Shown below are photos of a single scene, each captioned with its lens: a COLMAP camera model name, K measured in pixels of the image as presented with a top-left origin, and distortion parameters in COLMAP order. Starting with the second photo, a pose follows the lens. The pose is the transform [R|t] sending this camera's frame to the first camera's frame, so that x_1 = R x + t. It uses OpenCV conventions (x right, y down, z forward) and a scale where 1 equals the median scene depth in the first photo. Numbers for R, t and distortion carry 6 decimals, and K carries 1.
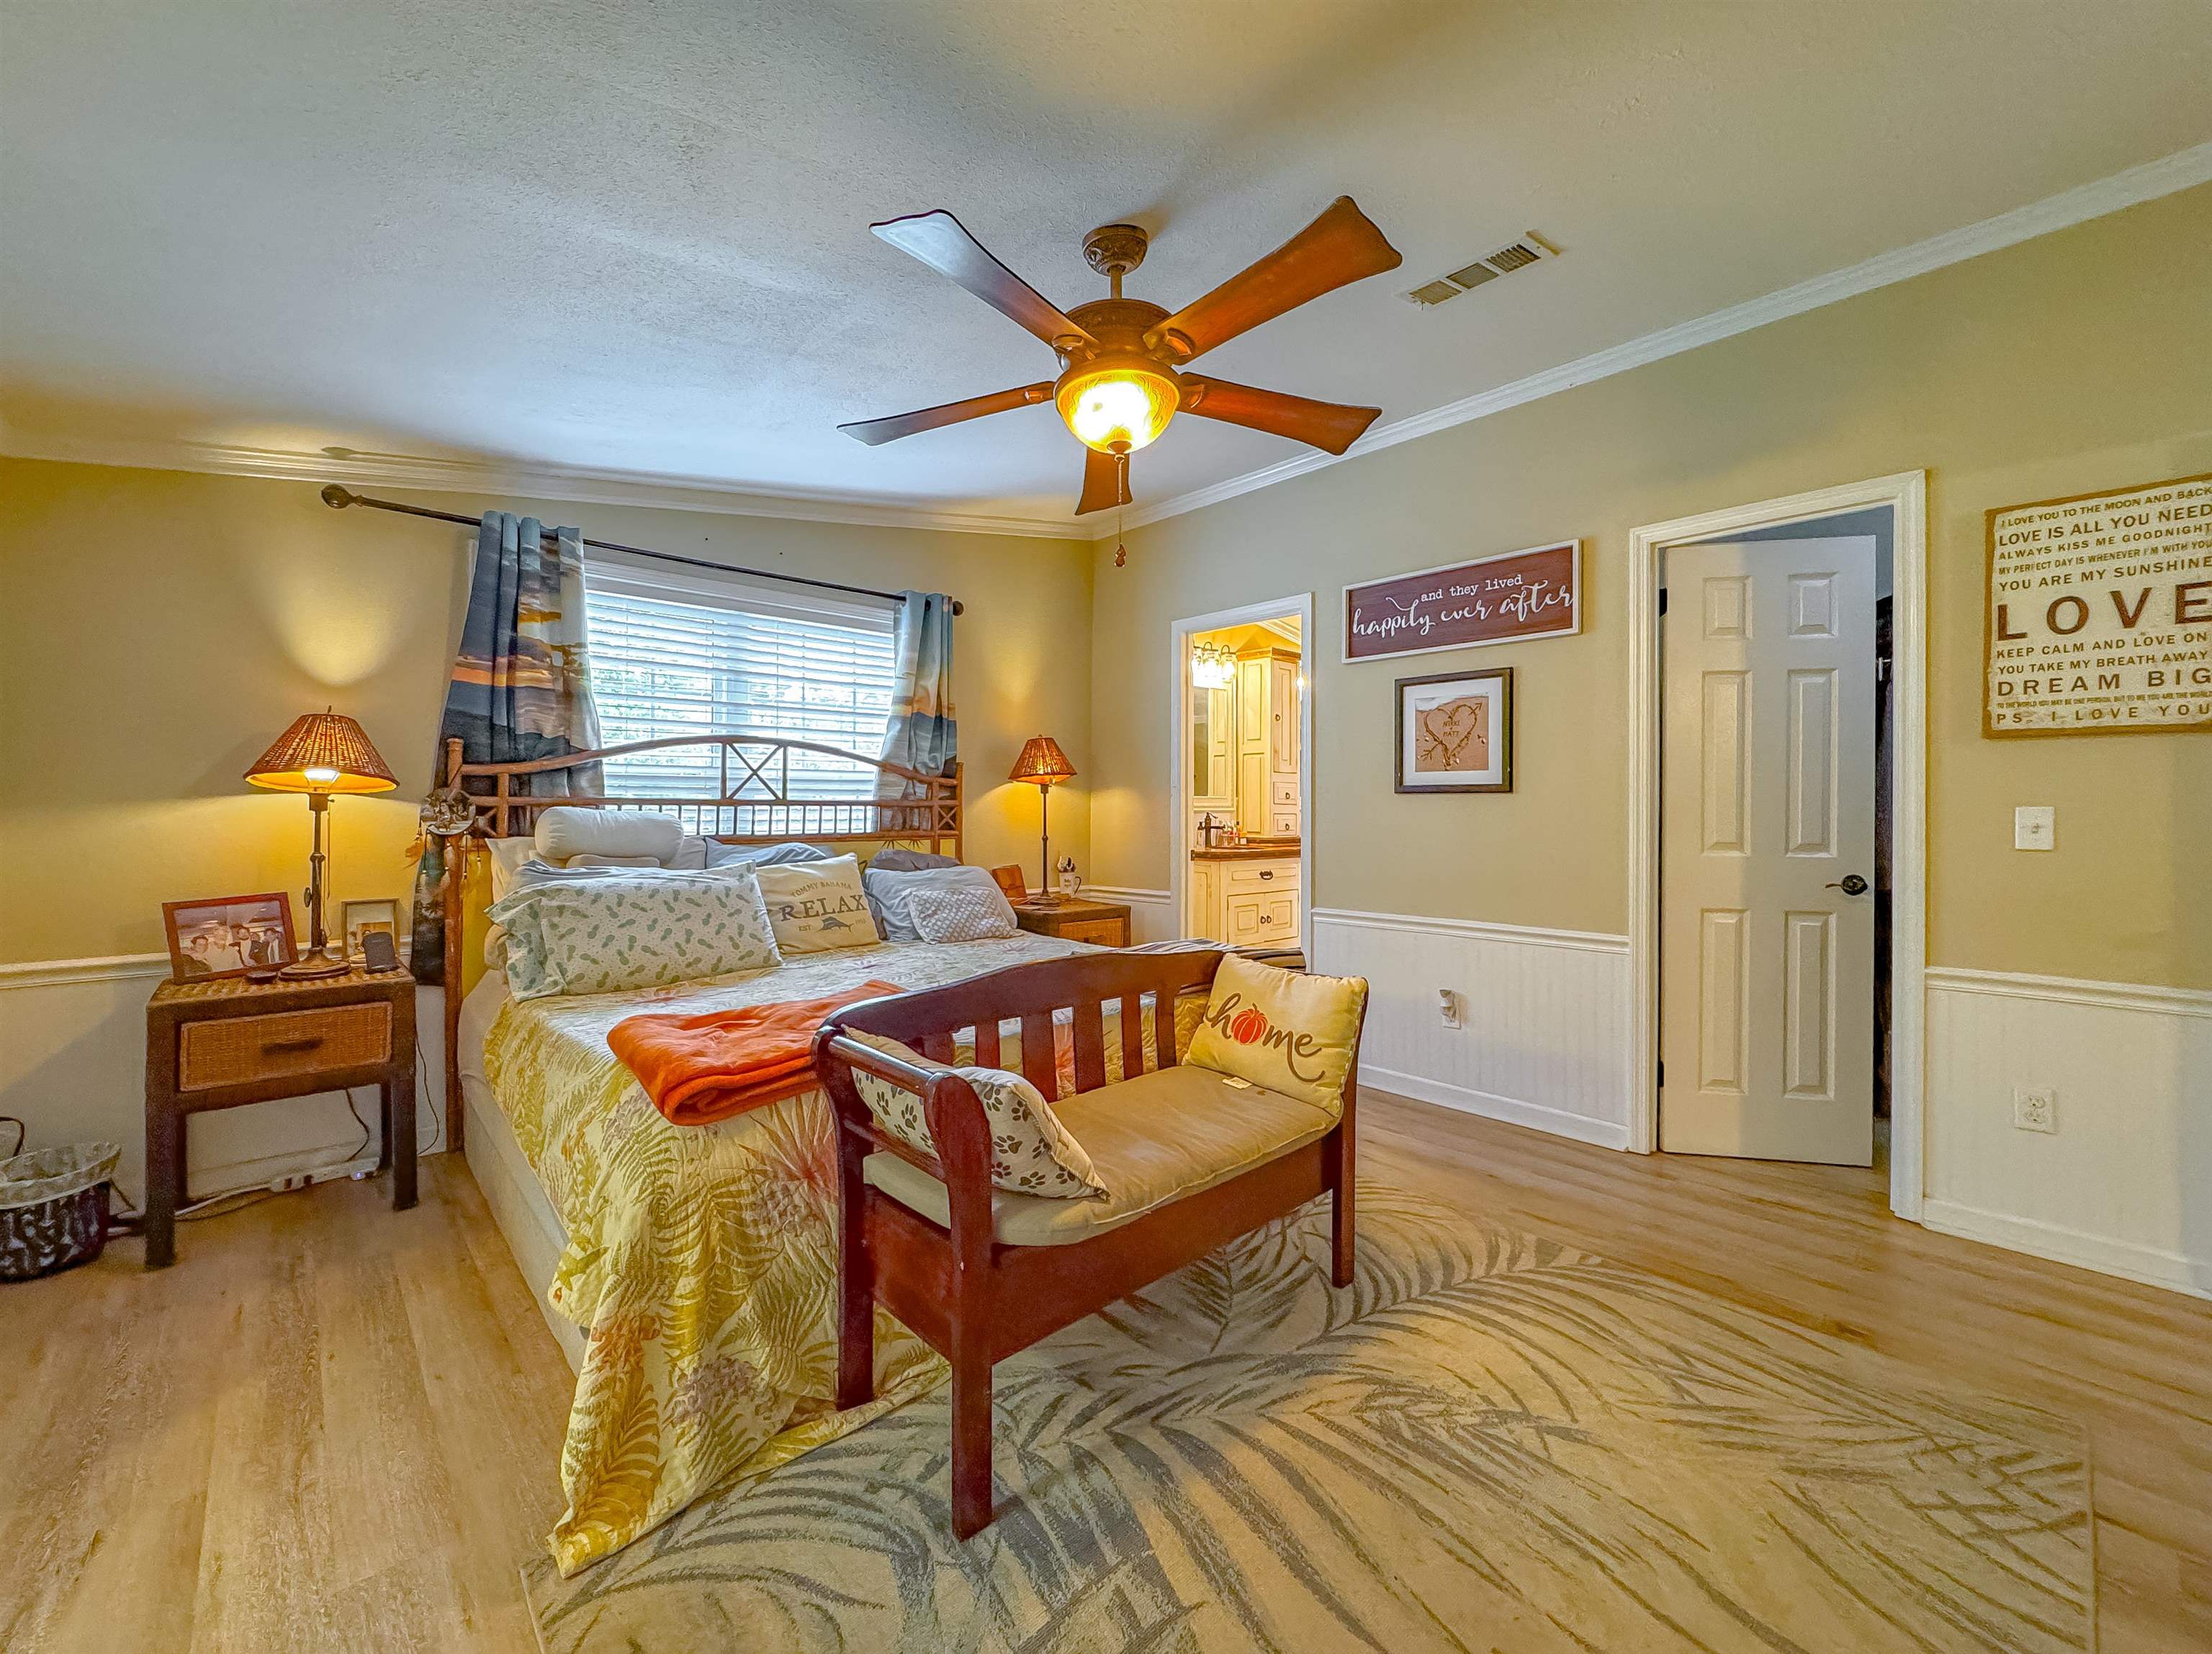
lens RADIAL K [[900.2, 0, 1093.1], [0, 900.2, 811.0], [0, 0, 1]] dist [-0.003168, 0.000484]
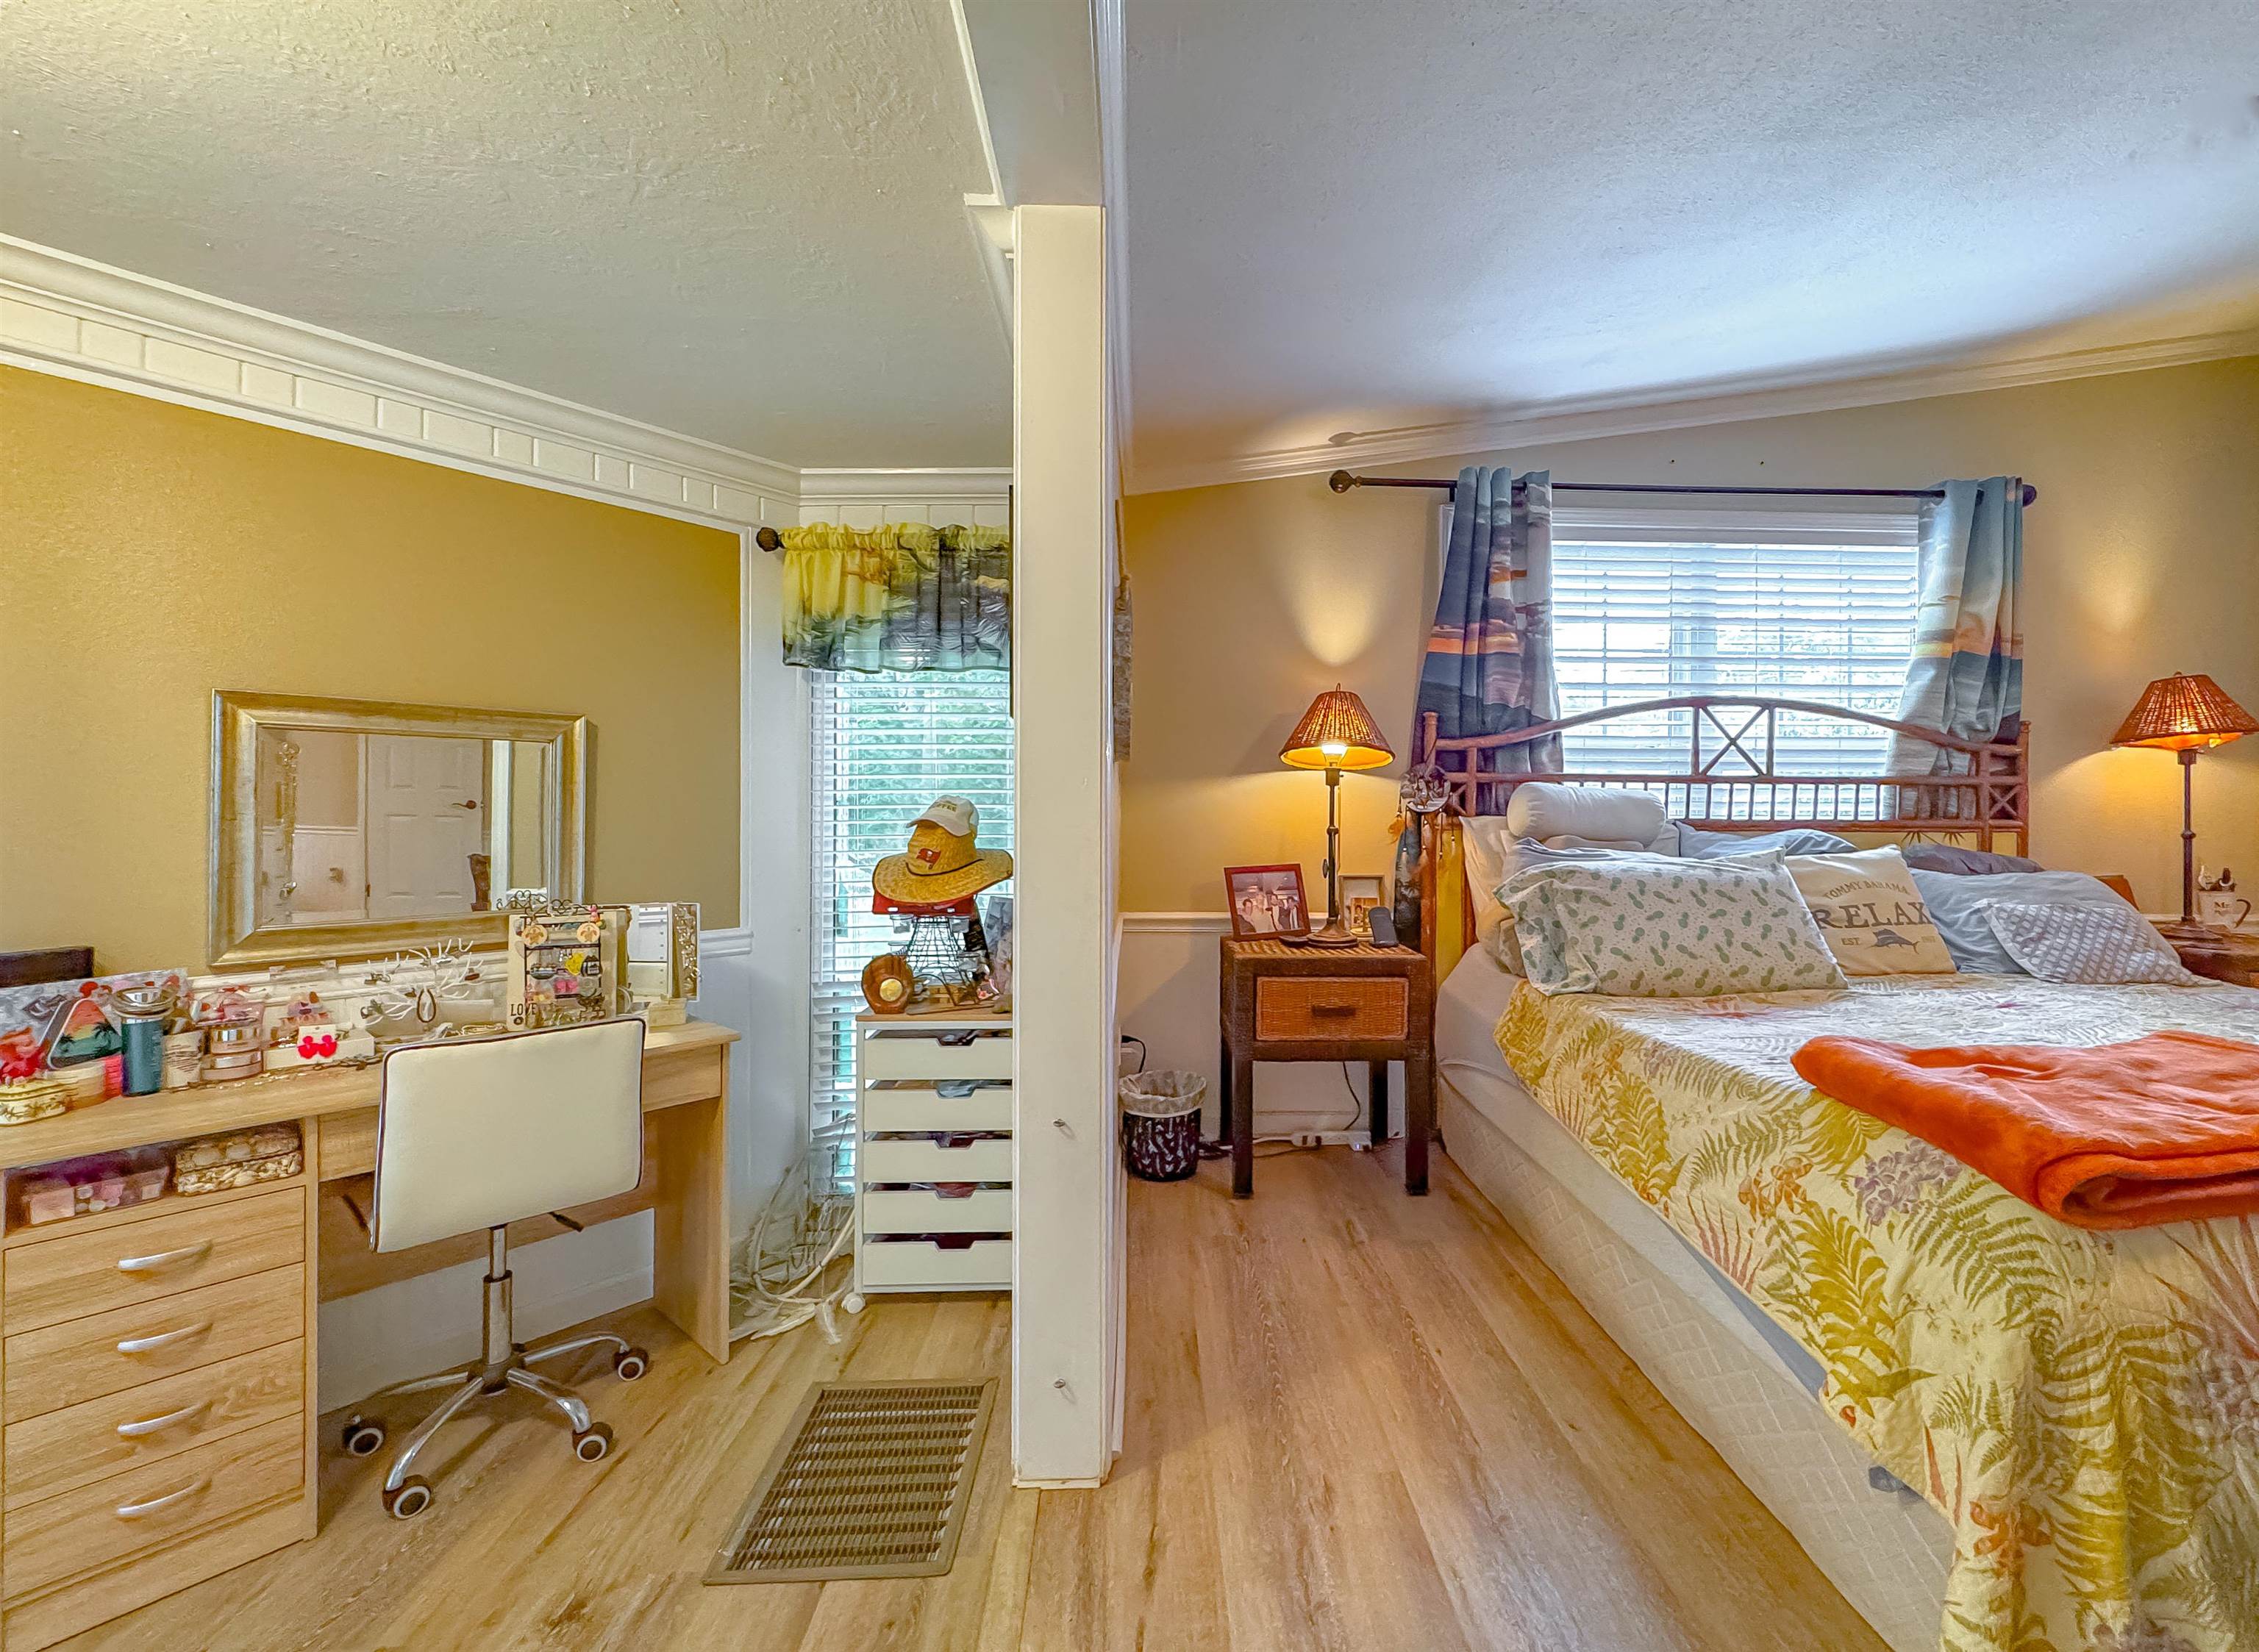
lens RADIAL K [[919.2, 0, 1120.7], [0, 919.2, 818.3], [0, 0, 1]] dist [-0.003168, 0.000484]
pose [[0.758930, 0.000173, -0.651172, -0.321883], [-0.004031, 0.999982, -0.004432, 0.038722], [0.651160, 0.005989, 0.758917, 0.036387]]
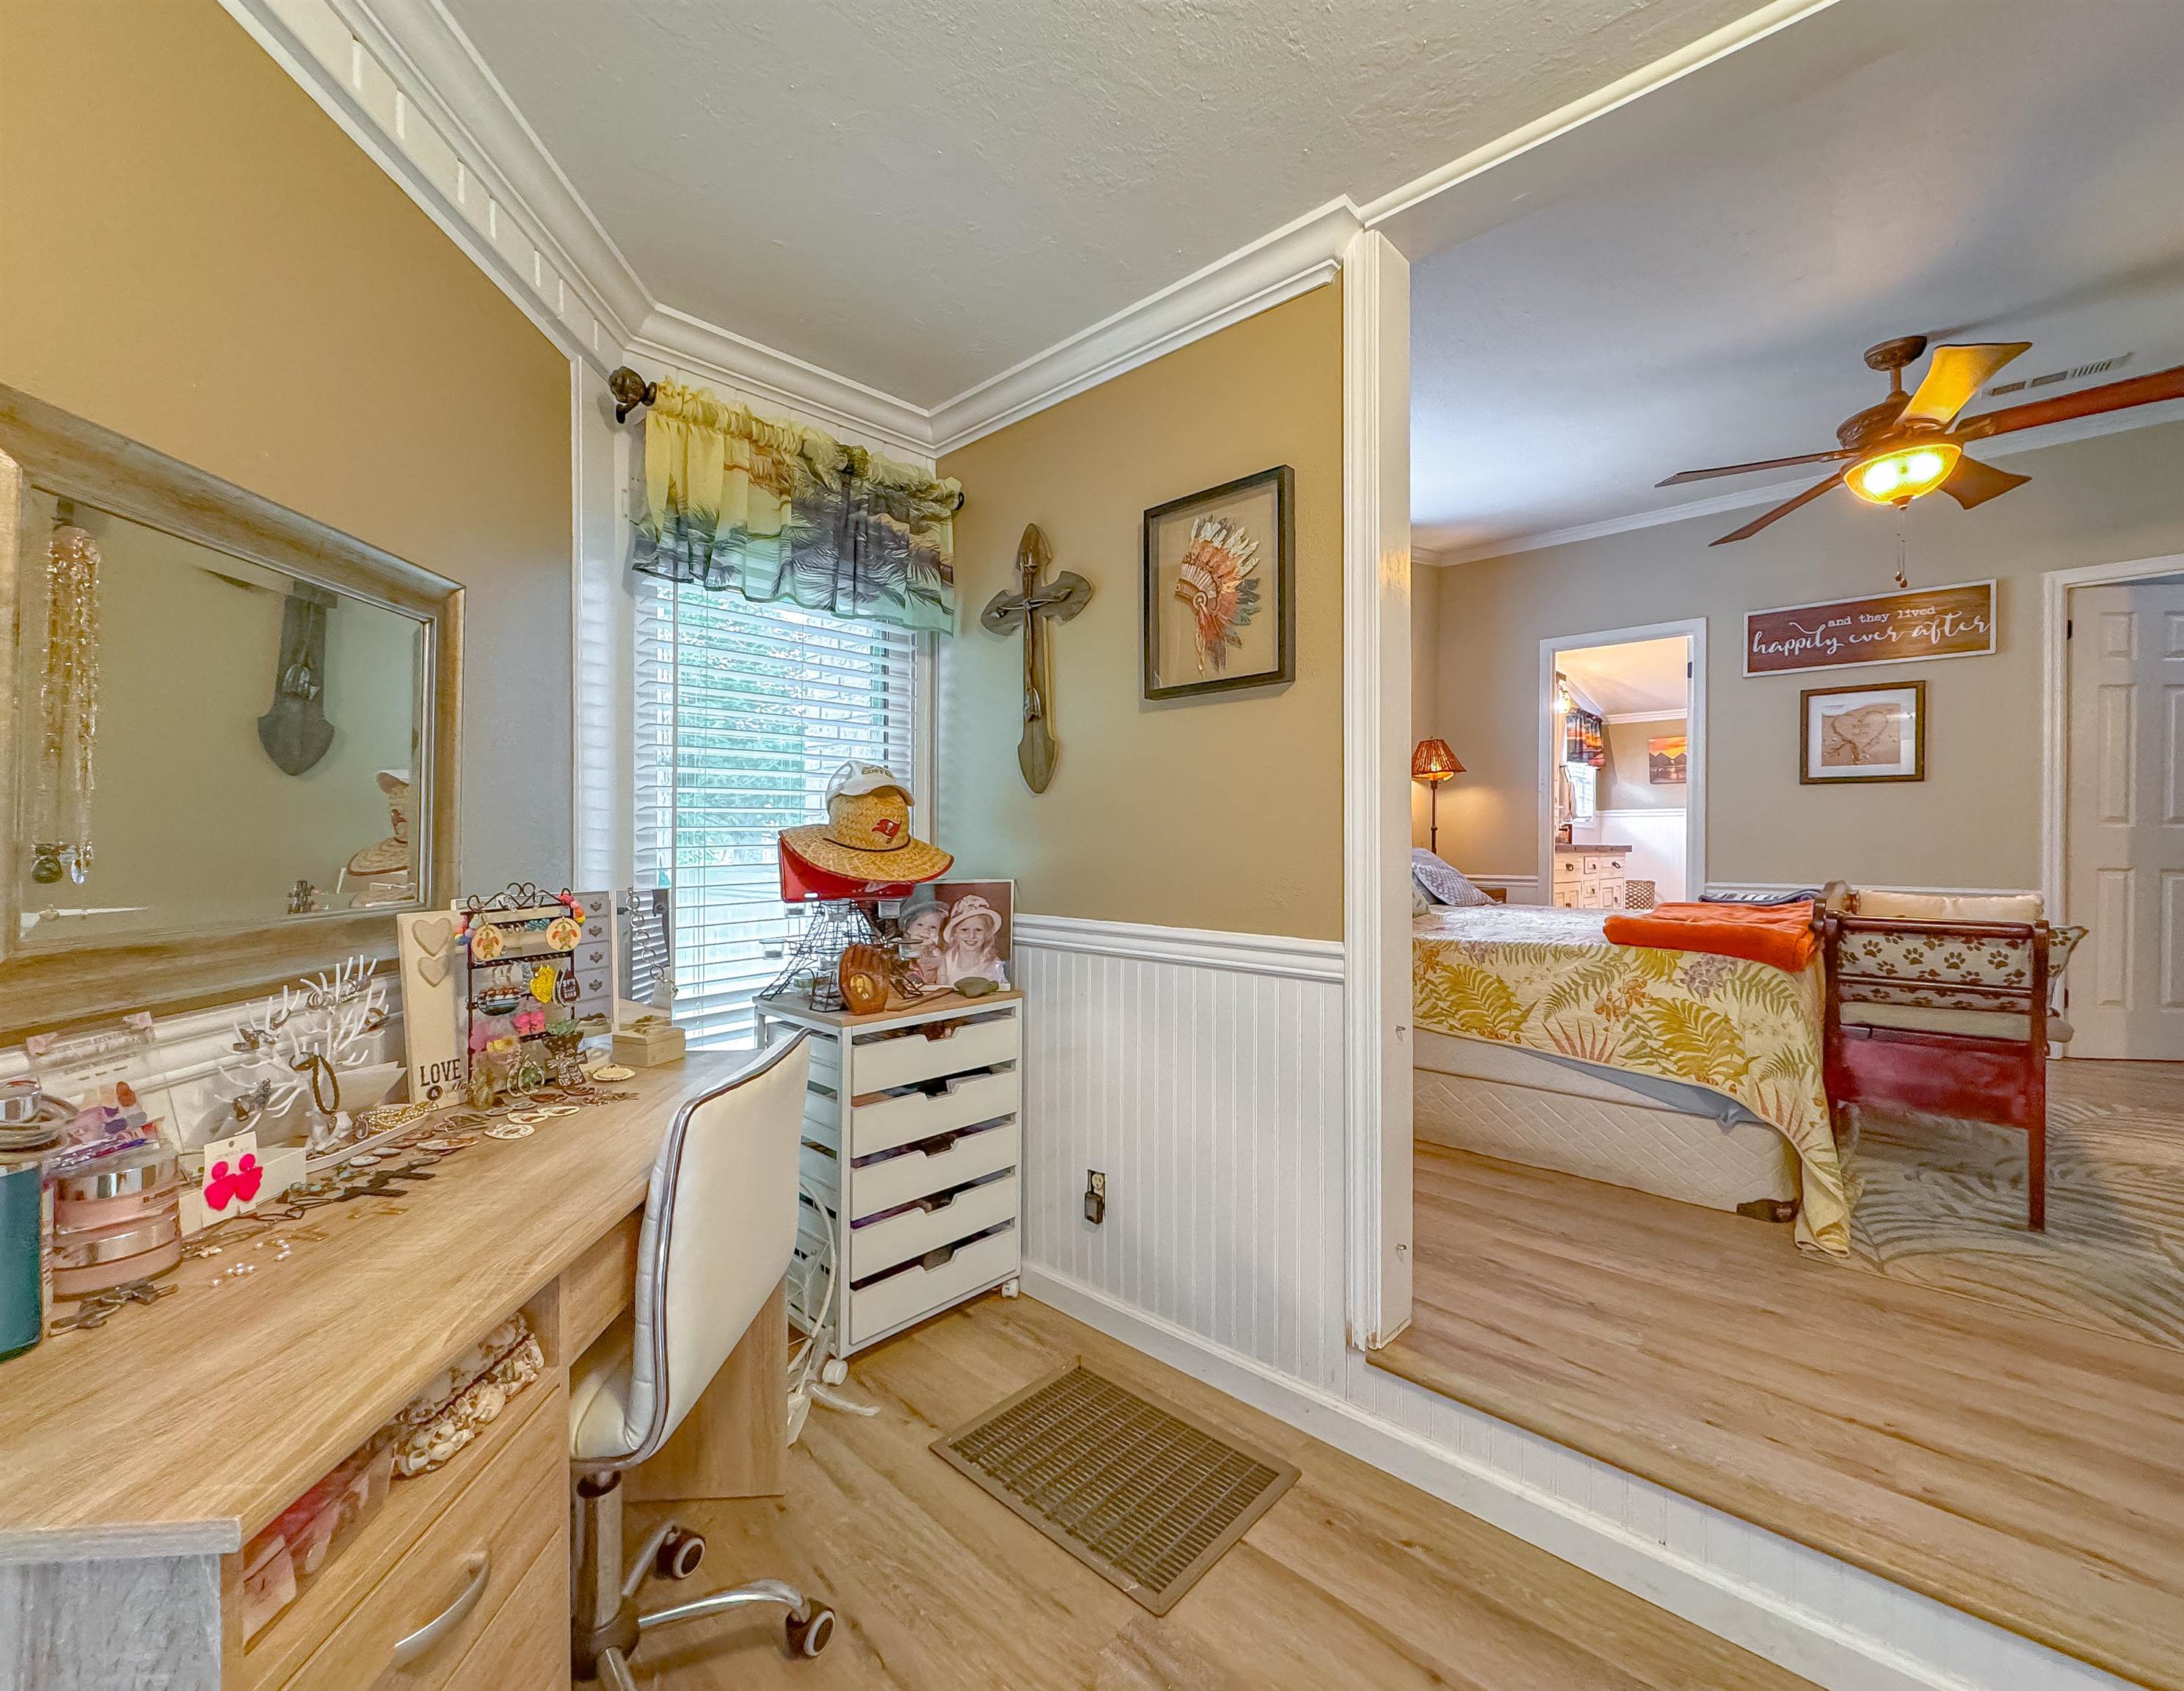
lens RADIAL K [[910.5, 0, 1090.7], [0, 910.5, 847.0], [0, 0, 1]] dist [-0.012862, 0.000190]
pose [[0.996929, 0.002036, 0.078288, -0.963753], [-0.002096, 0.999998, 0.000682, 0.089339], [-0.078286, -0.000844, 0.996931, -0.188401]]
